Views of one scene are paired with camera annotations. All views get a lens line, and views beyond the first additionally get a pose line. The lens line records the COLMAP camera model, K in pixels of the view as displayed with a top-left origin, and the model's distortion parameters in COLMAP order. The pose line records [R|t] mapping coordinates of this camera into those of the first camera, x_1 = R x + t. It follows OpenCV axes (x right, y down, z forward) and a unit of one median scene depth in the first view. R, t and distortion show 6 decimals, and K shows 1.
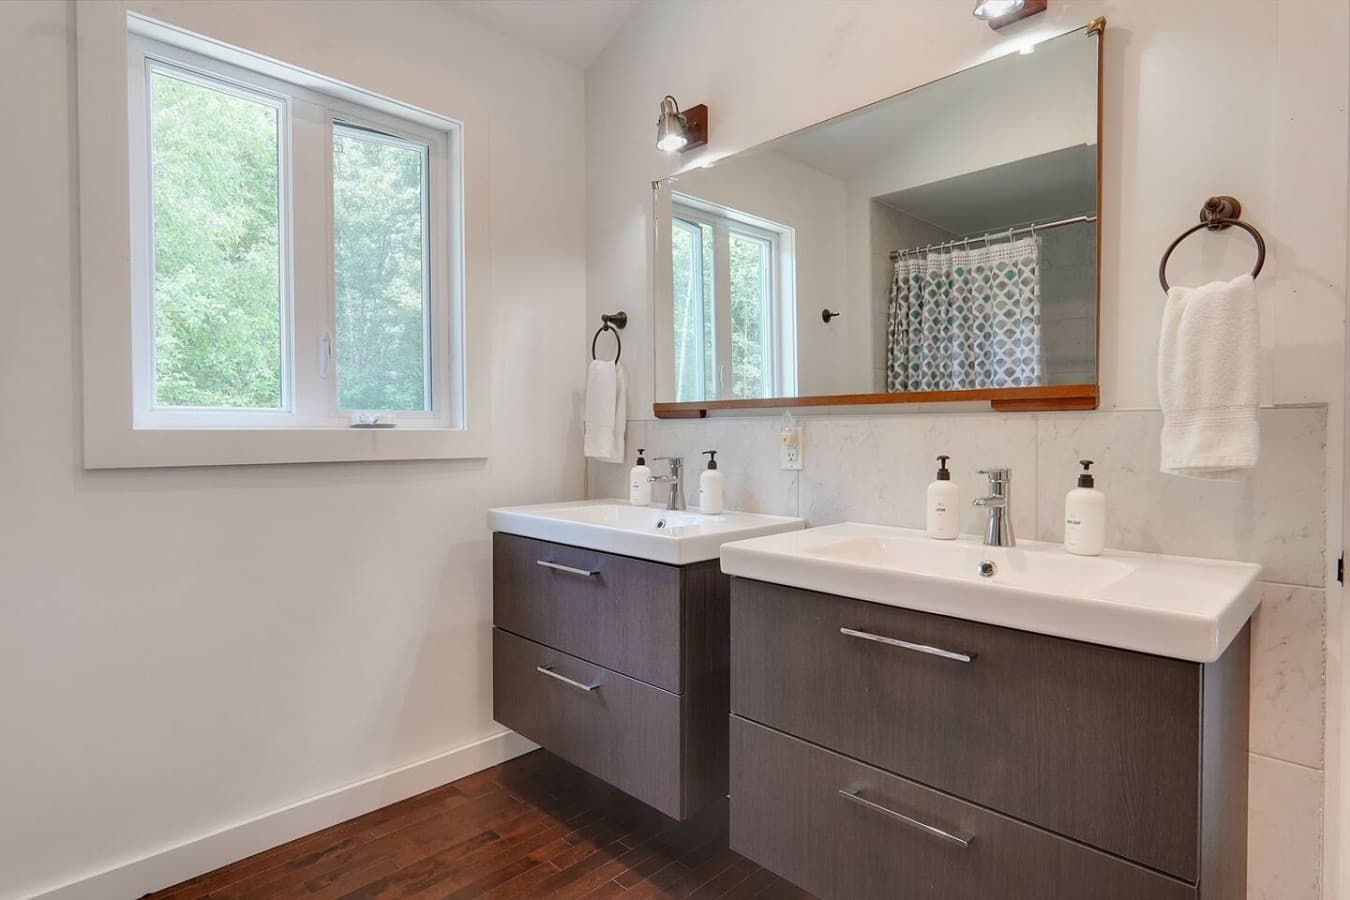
lens RADIAL K [[711.7, 0, 675.5], [0, 711.7, 444.9], [0, 0, 1]] dist [-0.001700, -0.001139]
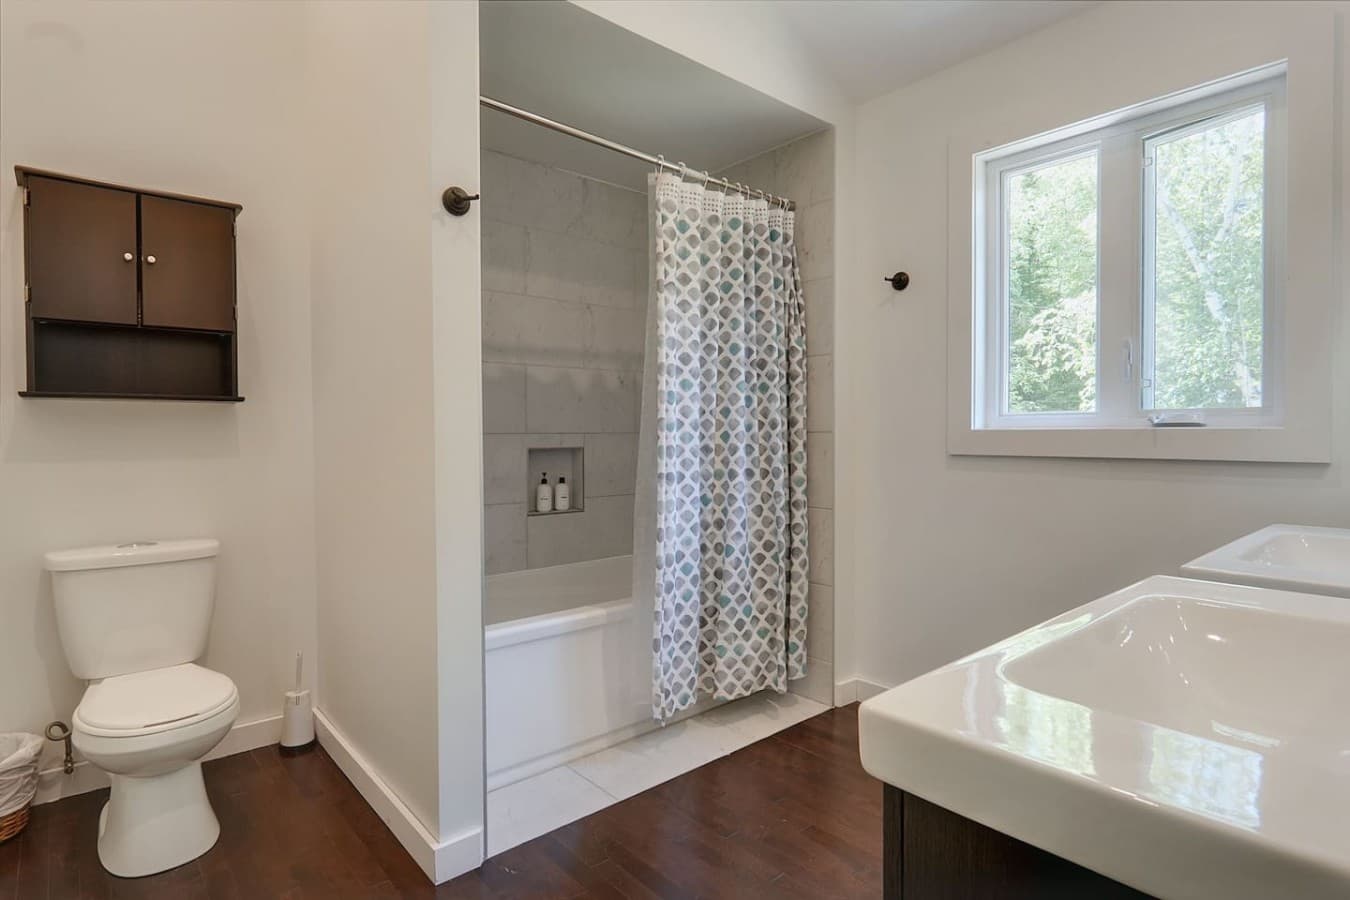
lens RADIAL K [[711.7, 0, 675.5], [0, 711.7, 444.9], [0, 0, 1]] dist [-0.001700, -0.001139]
pose [[-0.075059, 0.017276, -0.997029, 0.669604], [-0.014648, 0.999723, 0.018426, -0.007076], [0.997071, 0.015987, -0.074785, 0.406374]]
